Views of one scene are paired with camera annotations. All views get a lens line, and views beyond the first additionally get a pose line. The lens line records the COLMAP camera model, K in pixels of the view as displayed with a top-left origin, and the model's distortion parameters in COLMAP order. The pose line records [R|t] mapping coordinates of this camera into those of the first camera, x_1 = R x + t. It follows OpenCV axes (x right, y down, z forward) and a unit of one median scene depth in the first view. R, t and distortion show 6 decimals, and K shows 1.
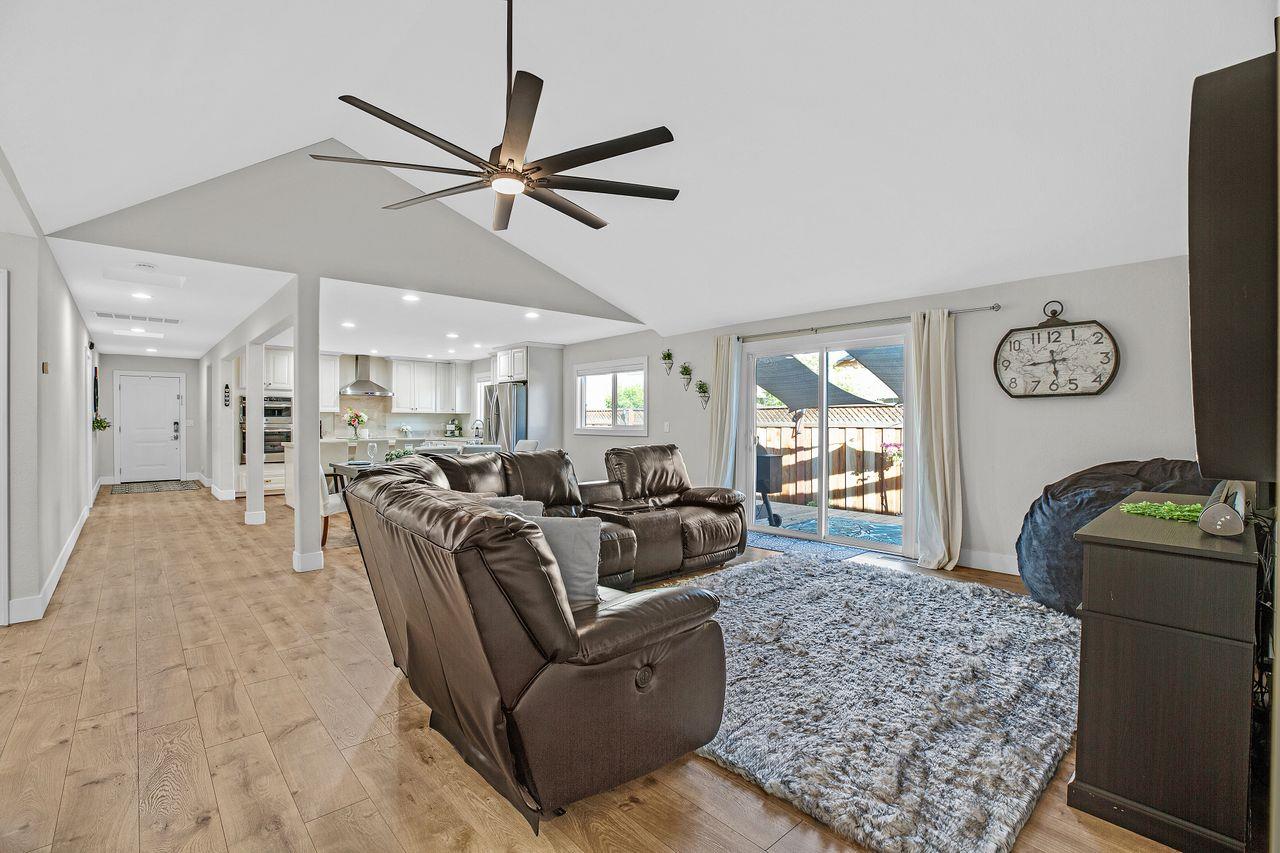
lens RADIAL K [[574.0, 0, 643.4], [0, 574.0, 420.0], [0, 0, 1]] dist [-0.050587, 0.015323]
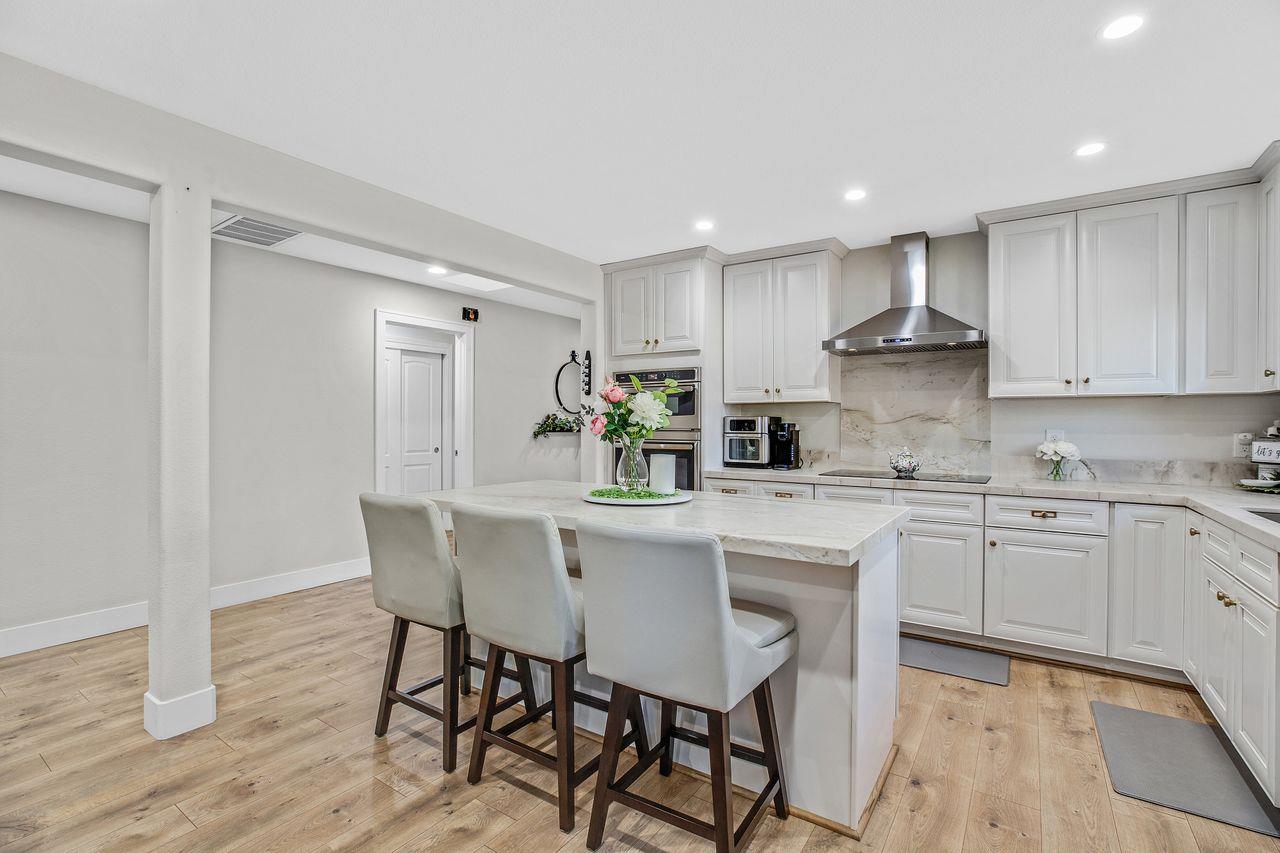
lens RADIAL K [[580.9, 0, 645.0], [0, 580.9, 424.8], [0, 0, 1]] dist [-0.049237, 0.011383]
pose [[0.224234, -0.002449, -0.974532, -0.187088], [-0.000266, 0.999997, -0.002575, 0.002598], [0.974535, 0.000836, 0.224233, 0.757229]]
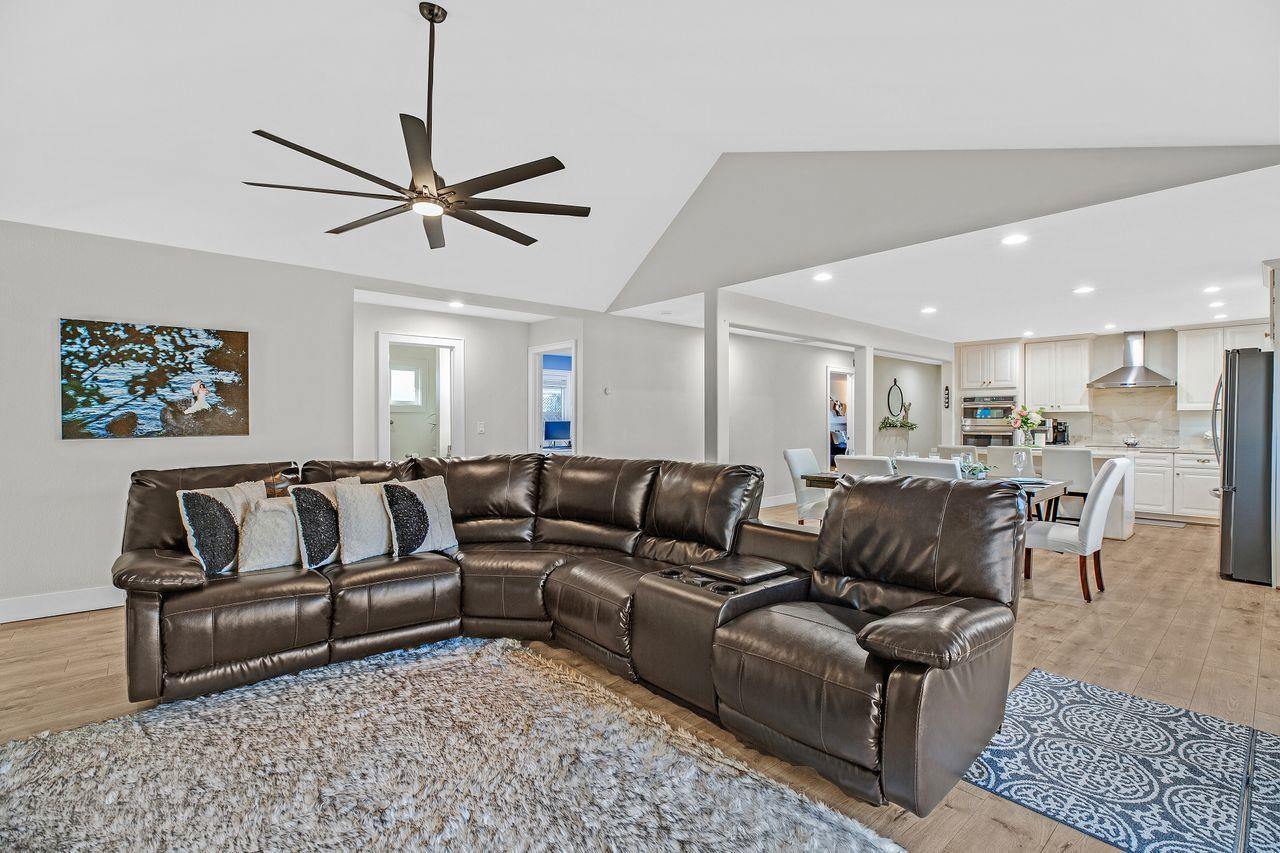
lens RADIAL K [[574.0, 0, 643.4], [0, 574.0, 420.0], [0, 0, 1]] dist [-0.050587, 0.015323]
pose [[-0.046535, -0.010377, -0.998863, 0.234073], [-0.001217, 0.999946, -0.010331, 0.006078], [0.998916, 0.000734, -0.046545, 0.411268]]
